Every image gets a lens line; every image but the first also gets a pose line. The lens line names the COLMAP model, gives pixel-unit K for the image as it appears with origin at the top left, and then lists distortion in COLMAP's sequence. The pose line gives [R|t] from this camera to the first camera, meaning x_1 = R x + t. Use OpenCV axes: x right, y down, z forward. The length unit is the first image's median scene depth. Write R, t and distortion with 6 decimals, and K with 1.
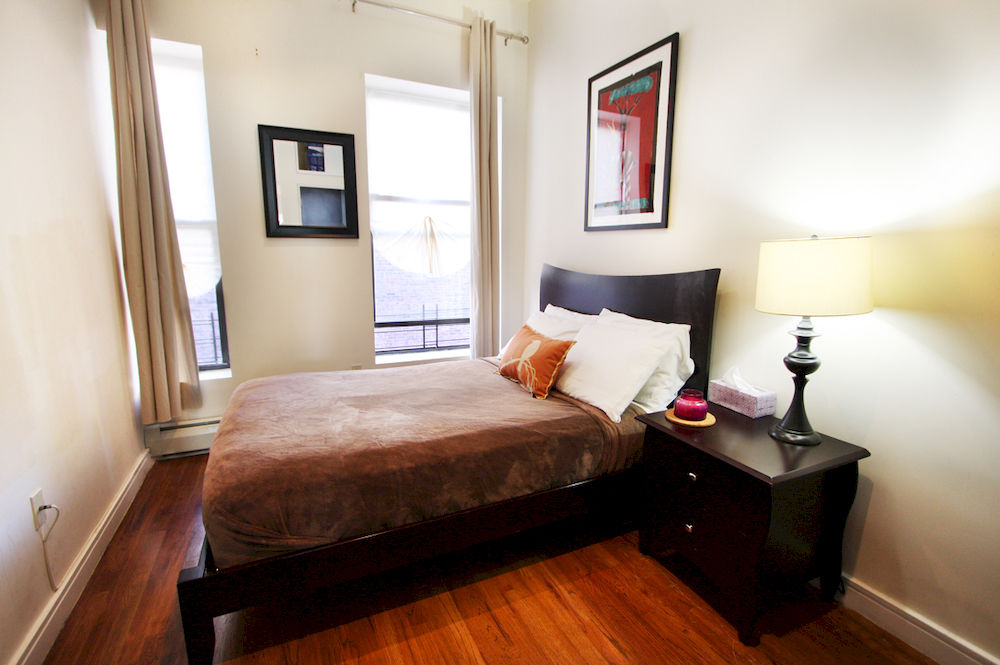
lens RADIAL K [[467.4, 0, 495.1], [0, 467.4, 337.1], [0, 0, 1]] dist [-0.016682, 0.002324]
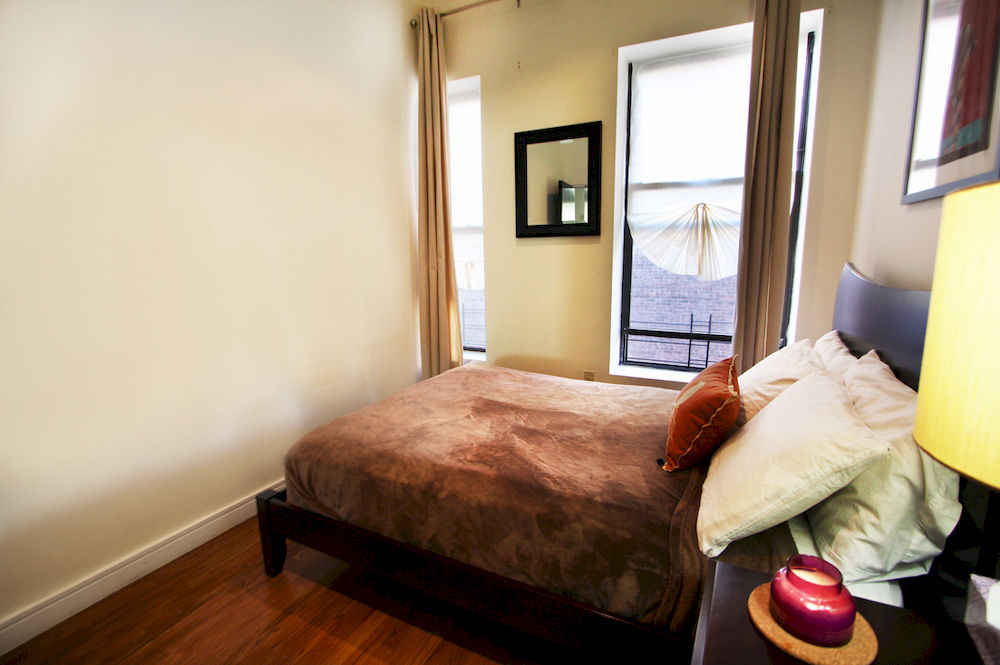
lens RADIAL K [[467.4, 0, 496.8], [0, 467.4, 334.0], [0, 0, 1]] dist [-0.016682, 0.002324]
pose [[0.601055, 0.124934, -0.789383, 0.471491], [-0.121278, 0.990526, 0.064425, -0.076063], [0.789953, 0.057012, 0.610512, 0.412313]]
